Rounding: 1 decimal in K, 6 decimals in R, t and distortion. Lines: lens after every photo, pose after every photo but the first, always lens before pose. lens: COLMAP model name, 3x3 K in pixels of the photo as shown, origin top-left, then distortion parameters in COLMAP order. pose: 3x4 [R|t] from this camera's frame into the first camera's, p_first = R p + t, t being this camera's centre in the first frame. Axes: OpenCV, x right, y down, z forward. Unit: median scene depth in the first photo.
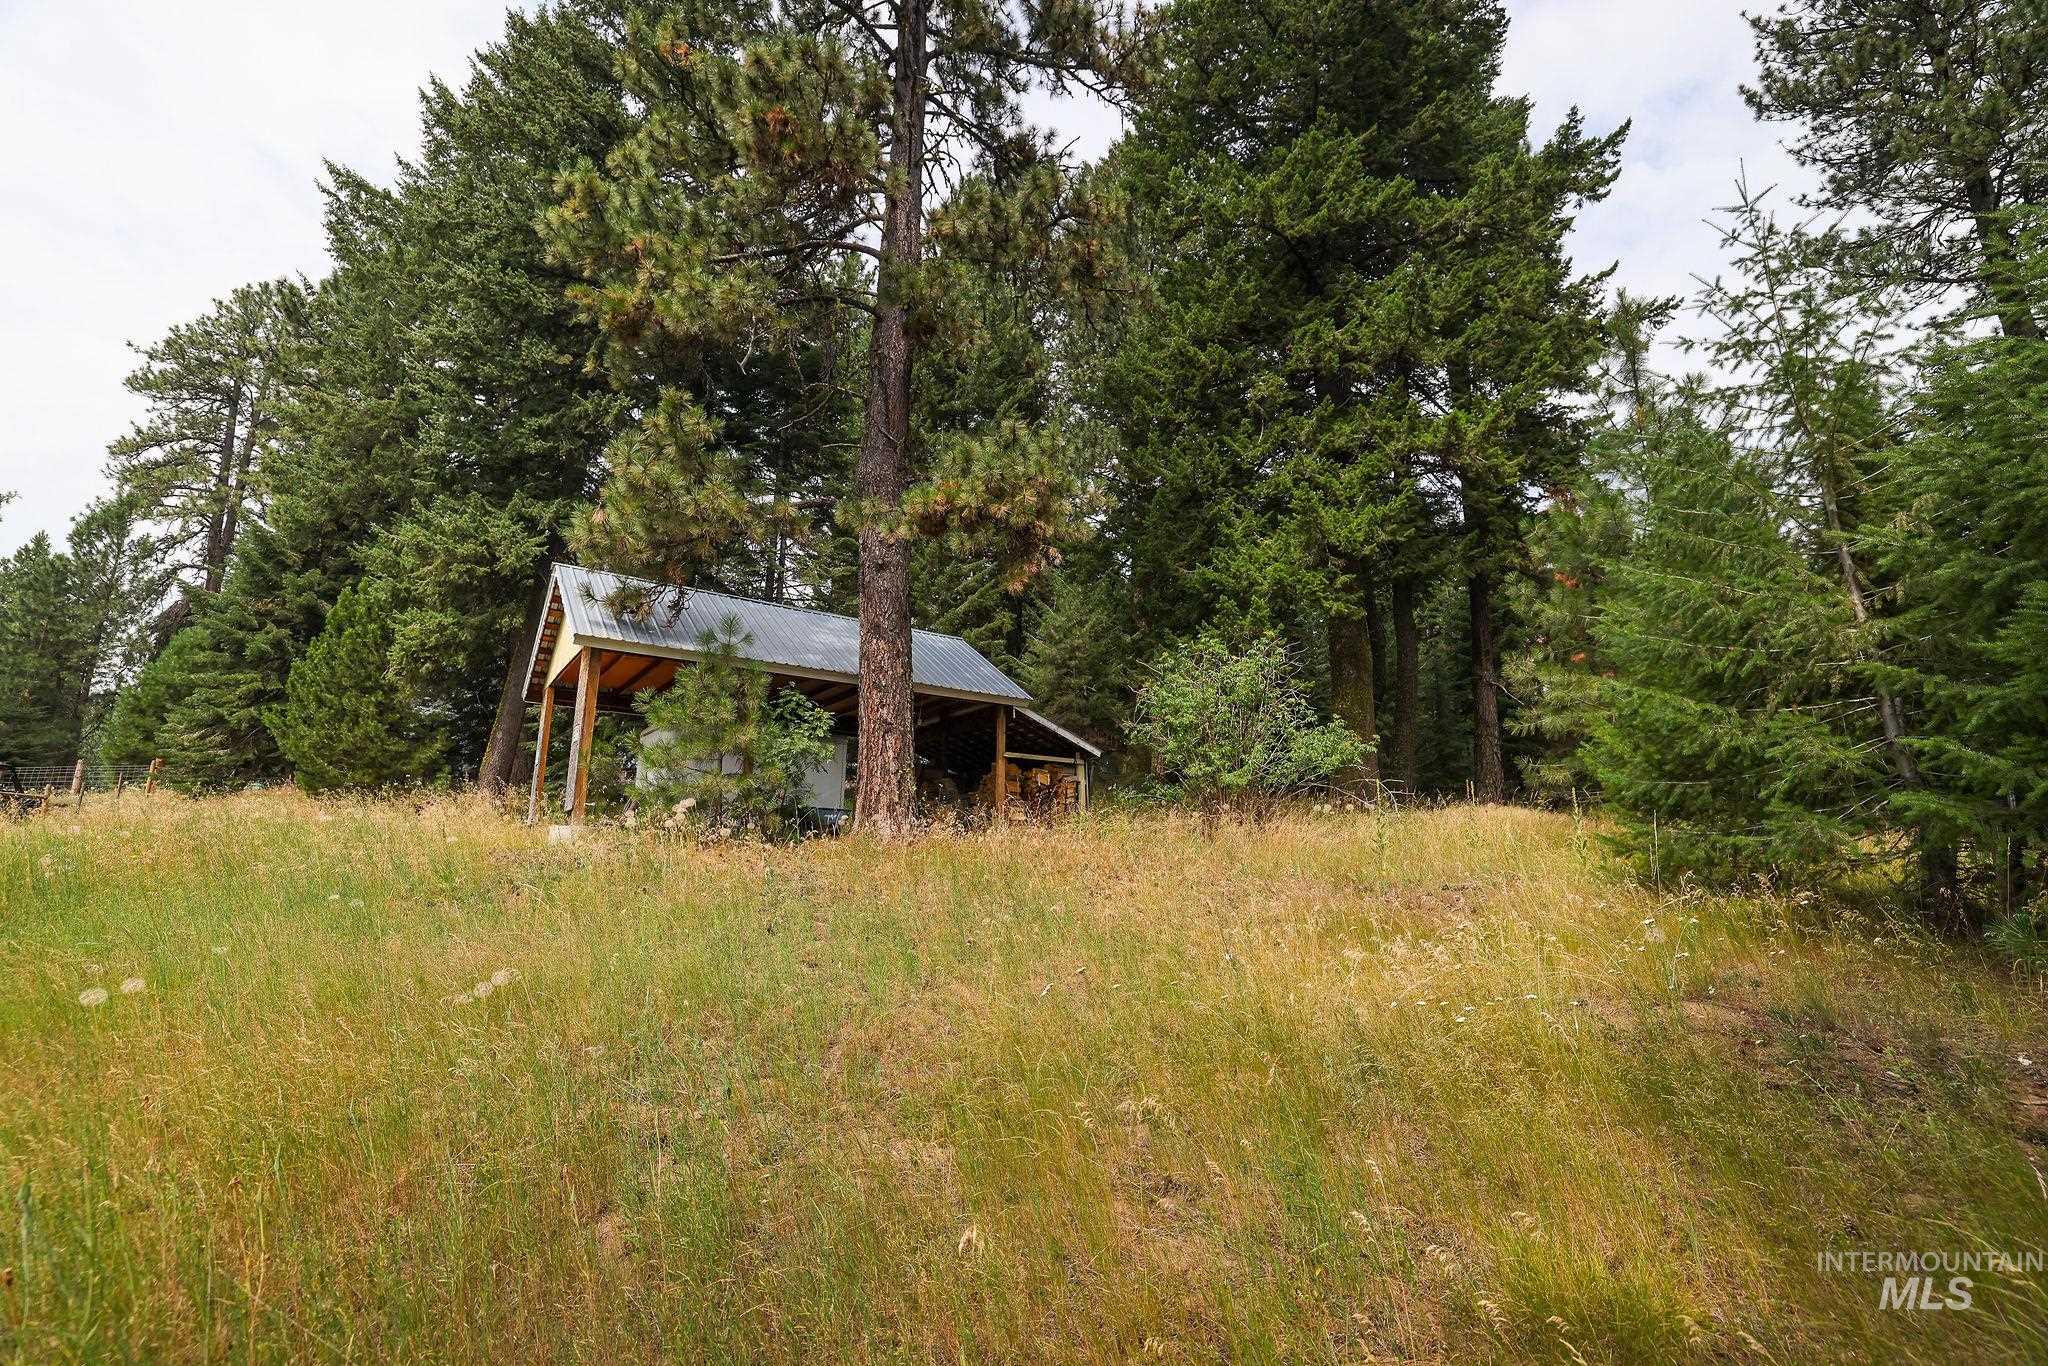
lens RADIAL K [[886.6, 0, 1031.1], [0, 886.6, 683.3], [0, 0, 1]] dist [-0.032606, 0.001662]
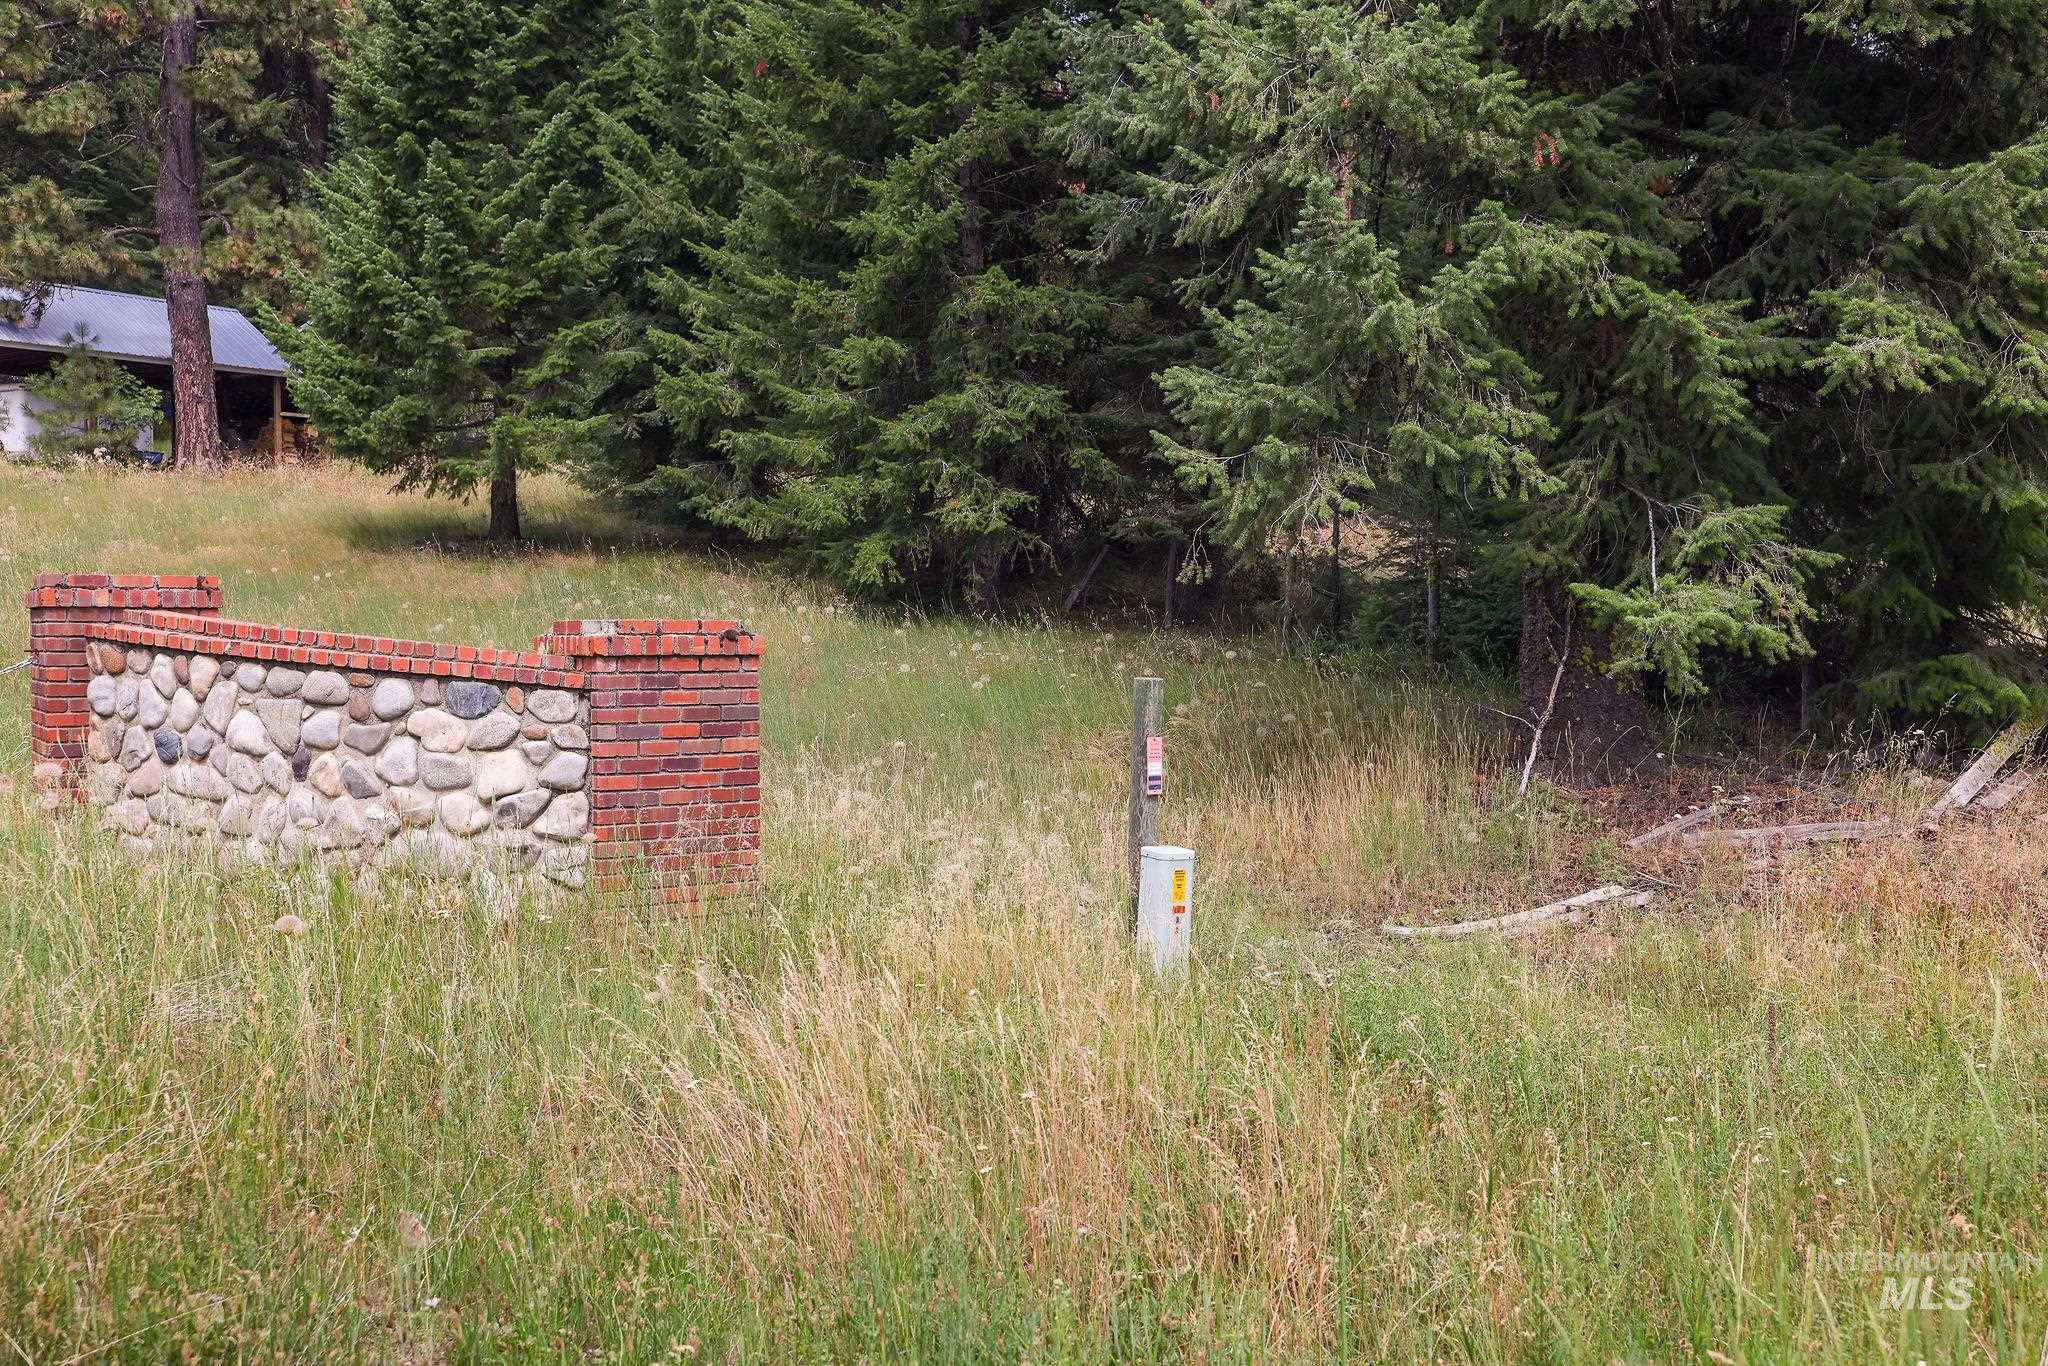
lens RADIAL K [[1942.2, 0, 972.0], [0, 1942.2, 648.6], [0, 0, 1]] dist [0.105174, 0.000000]
pose [[0.947612, -0.012397, 0.319182, 0.005662], [-0.064540, 0.971206, 0.229333, -0.316778], [-0.312834, -0.237919, 0.919527, -2.089927]]
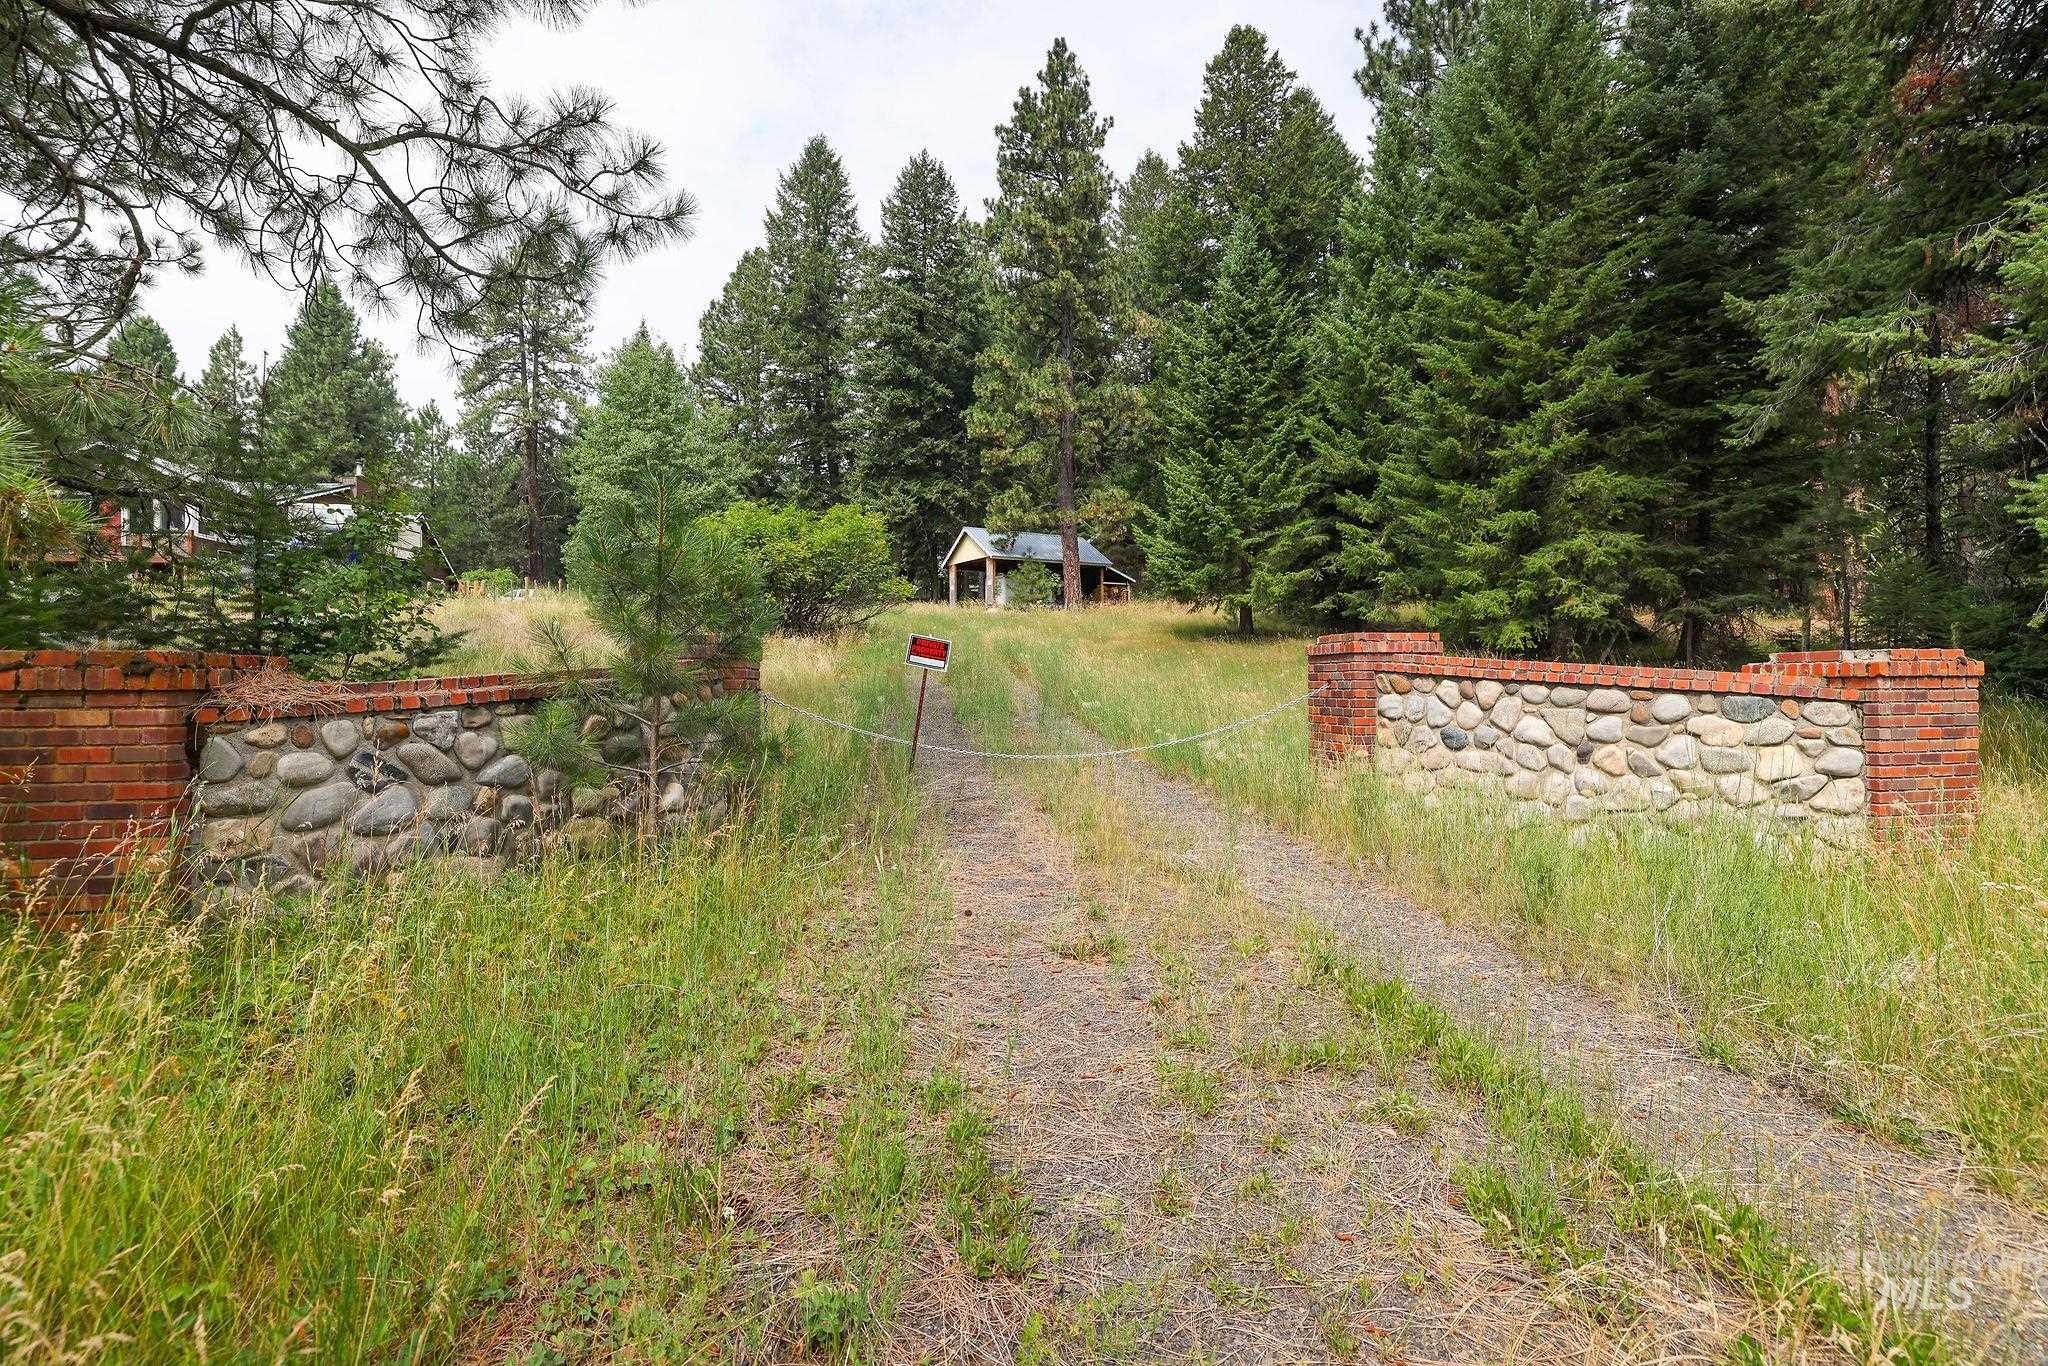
lens RADIAL K [[886.6, 0, 1037.0], [0, 886.6, 675.1], [0, 0, 1]] dist [-0.032606, 0.001662]
pose [[0.999743, -0.015503, -0.016557, -0.201961], [0.018767, 0.975343, 0.219897, -0.266359], [0.012739, -0.220151, 0.975383, -1.897690]]
